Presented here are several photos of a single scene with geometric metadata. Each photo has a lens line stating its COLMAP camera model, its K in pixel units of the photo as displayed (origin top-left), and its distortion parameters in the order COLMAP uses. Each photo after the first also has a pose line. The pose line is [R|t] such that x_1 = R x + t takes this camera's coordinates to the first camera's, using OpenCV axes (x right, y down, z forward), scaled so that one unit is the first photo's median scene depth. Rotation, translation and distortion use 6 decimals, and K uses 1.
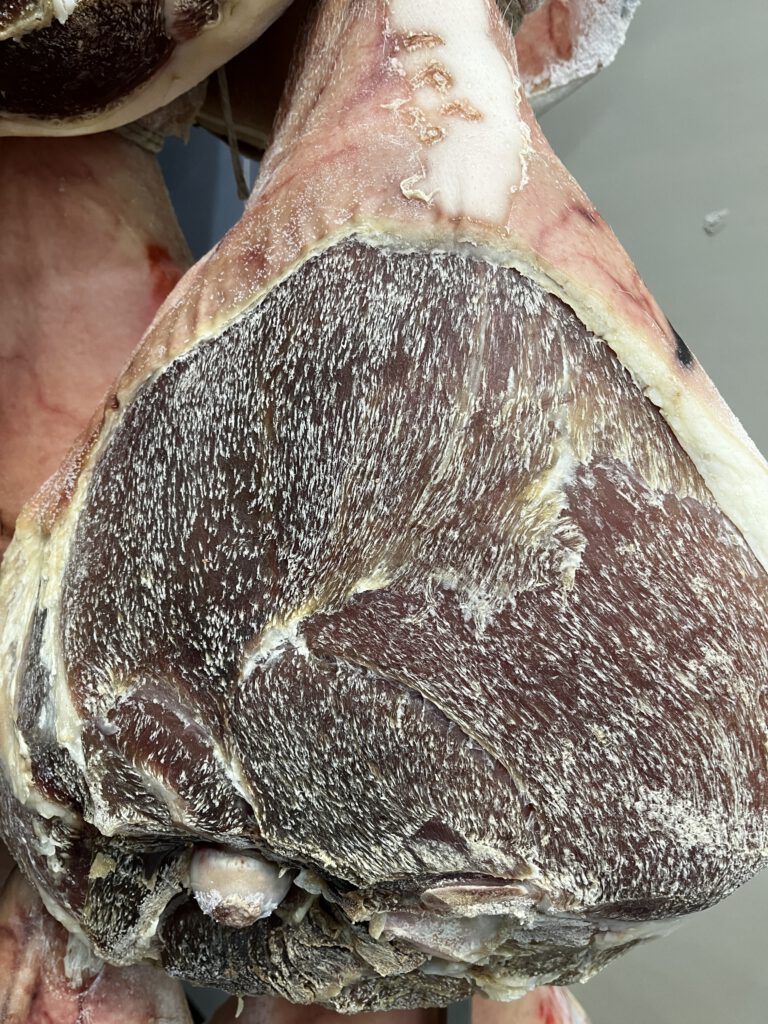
lens RADIAL K [[791.6, 0, 385.2], [0, 791.6, 518.3], [0, 0, 1]] dist [0.028244, -0.034671]
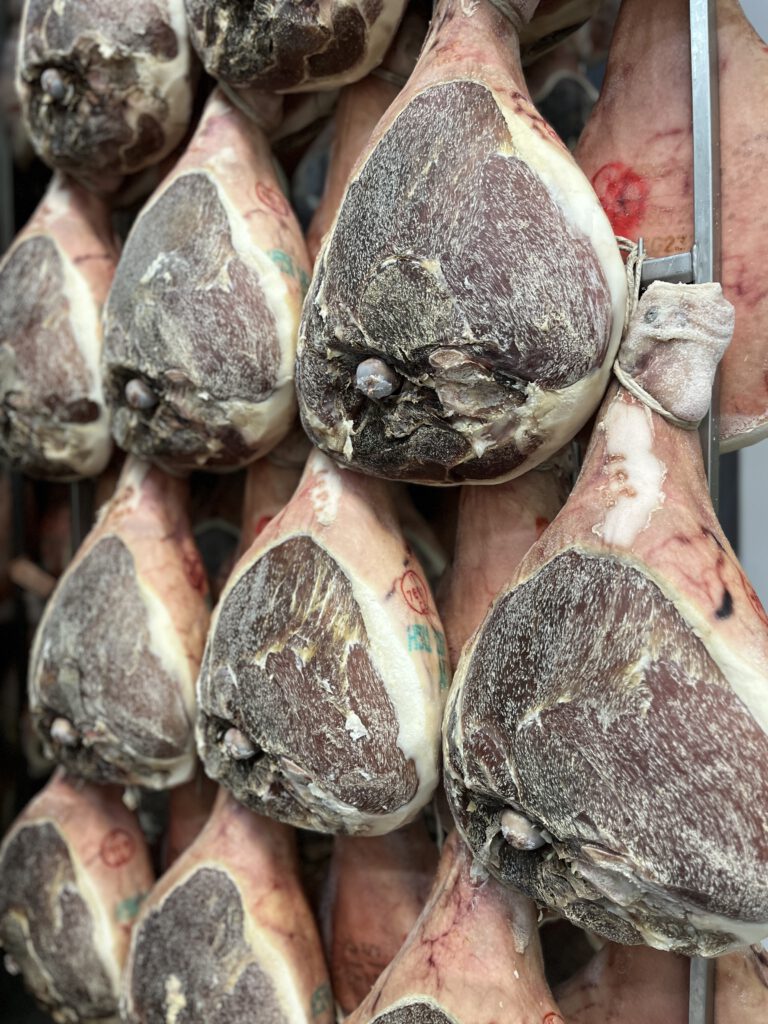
lens RADIAL K [[791.6, 0, 386.0], [0, 791.6, 511.3], [0, 0, 1]] dist [0.028244, -0.034671]
pose [[0.755899, 0.015660, -0.654501, 1.063784], [-0.103082, 0.990091, -0.095361, -0.181192], [0.646522, 0.139550, 0.750023, -1.119567]]
